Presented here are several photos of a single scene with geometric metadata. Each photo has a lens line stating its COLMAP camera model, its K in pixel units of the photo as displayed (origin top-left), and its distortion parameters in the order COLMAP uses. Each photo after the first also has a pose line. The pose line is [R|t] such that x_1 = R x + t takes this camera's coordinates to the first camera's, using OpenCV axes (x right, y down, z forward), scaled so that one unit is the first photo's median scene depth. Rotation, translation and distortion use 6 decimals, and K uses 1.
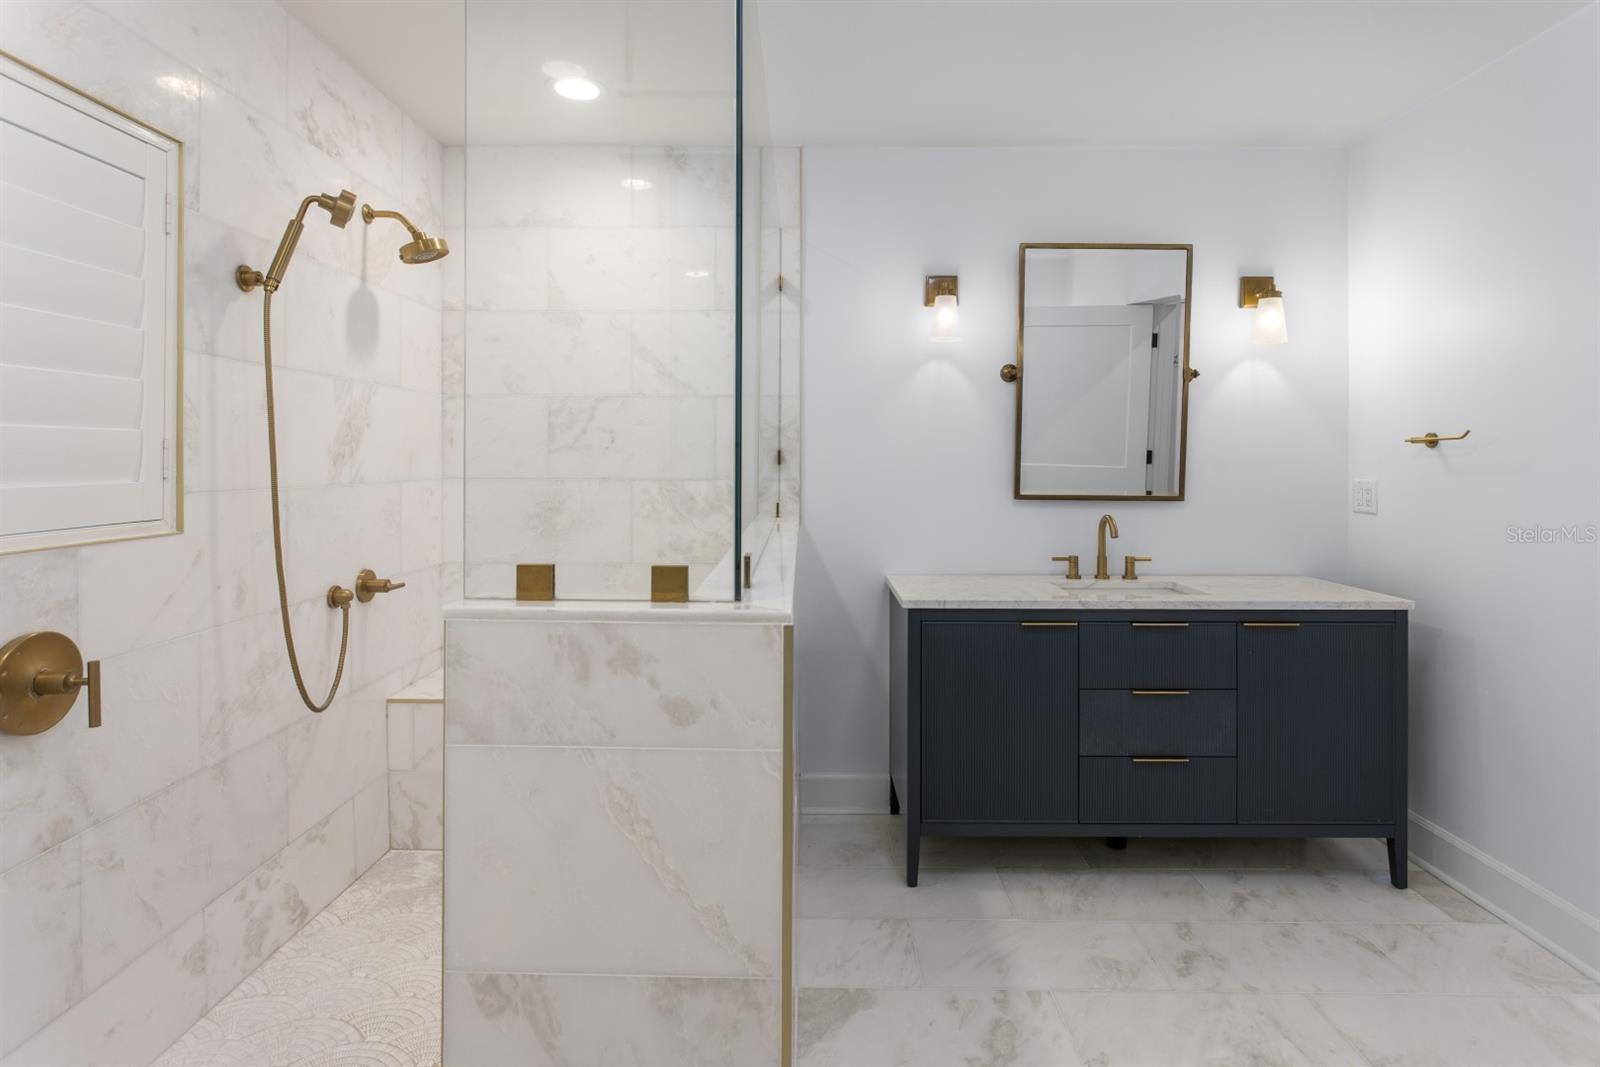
lens RADIAL K [[833.5, 0, 799.0], [0, 833.5, 469.4], [0, 0, 1]] dist [-0.002304, 0.000397]
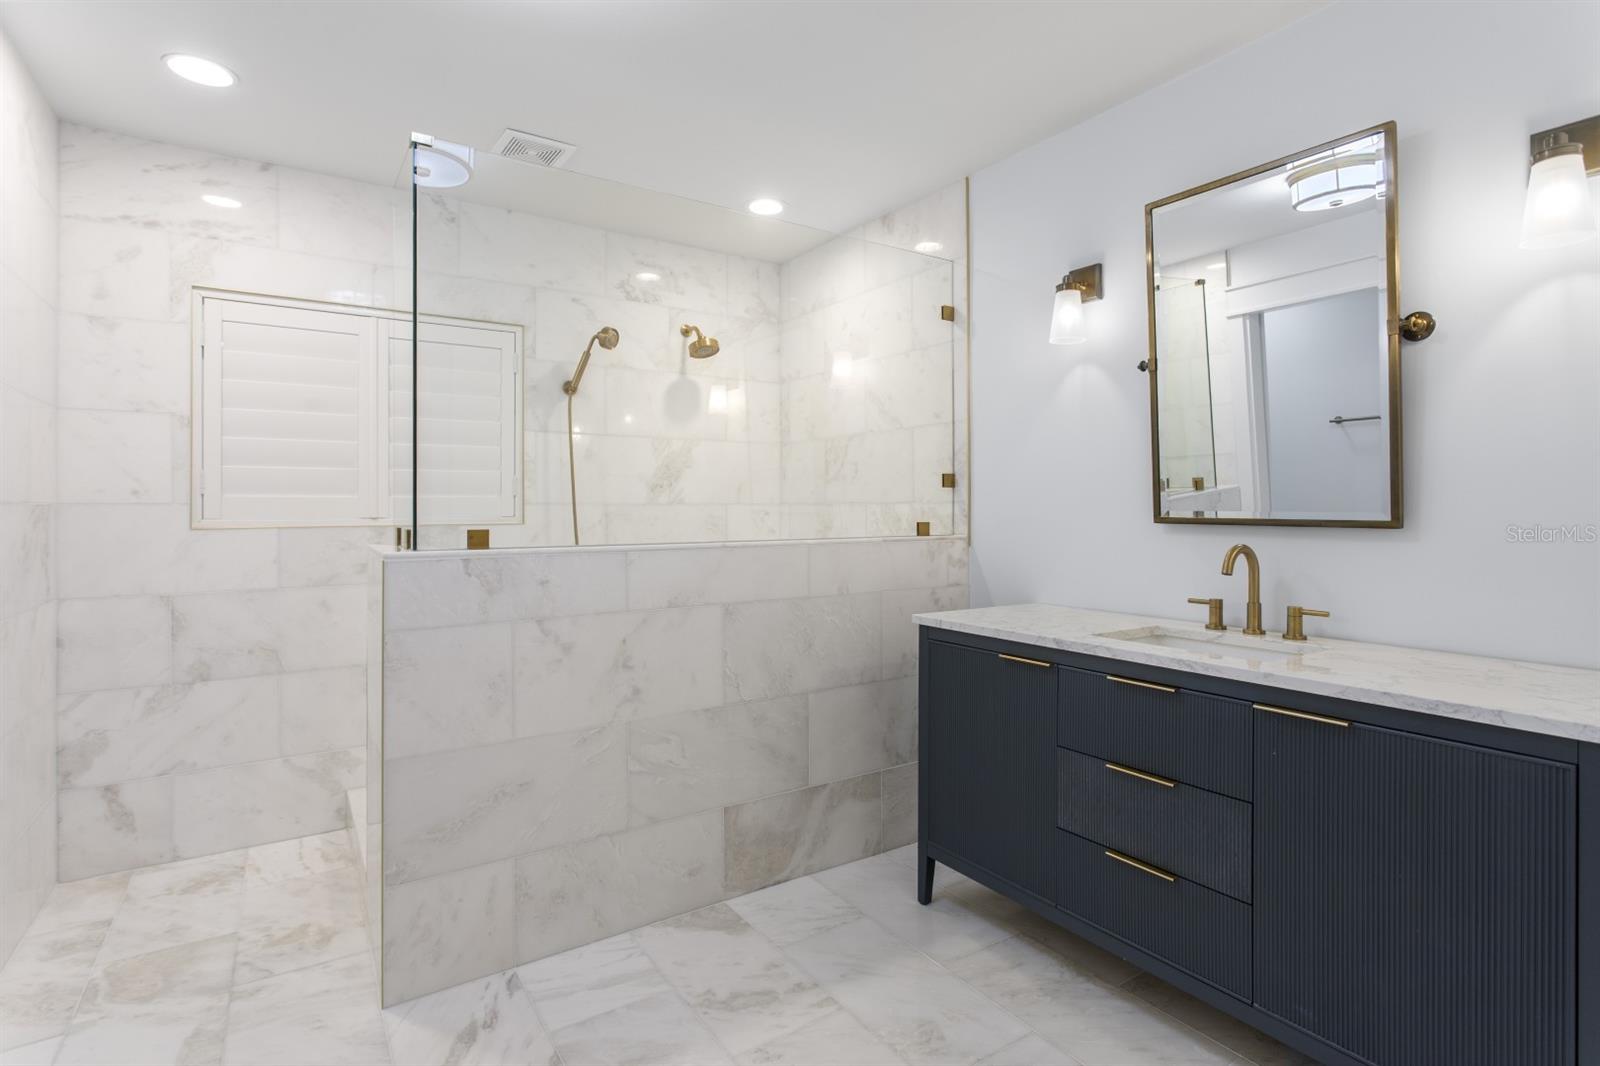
lens RADIAL K [[789.9, 0, 804.6], [0, 789.9, 517.4], [0, 0, 1]] dist [-0.007260, 0.001122]
pose [[0.568187, 0.005670, -0.822880, 0.810460], [-0.006705, 0.999975, 0.002260, 0.036271], [0.822872, 0.004234, 0.568210, 0.338215]]
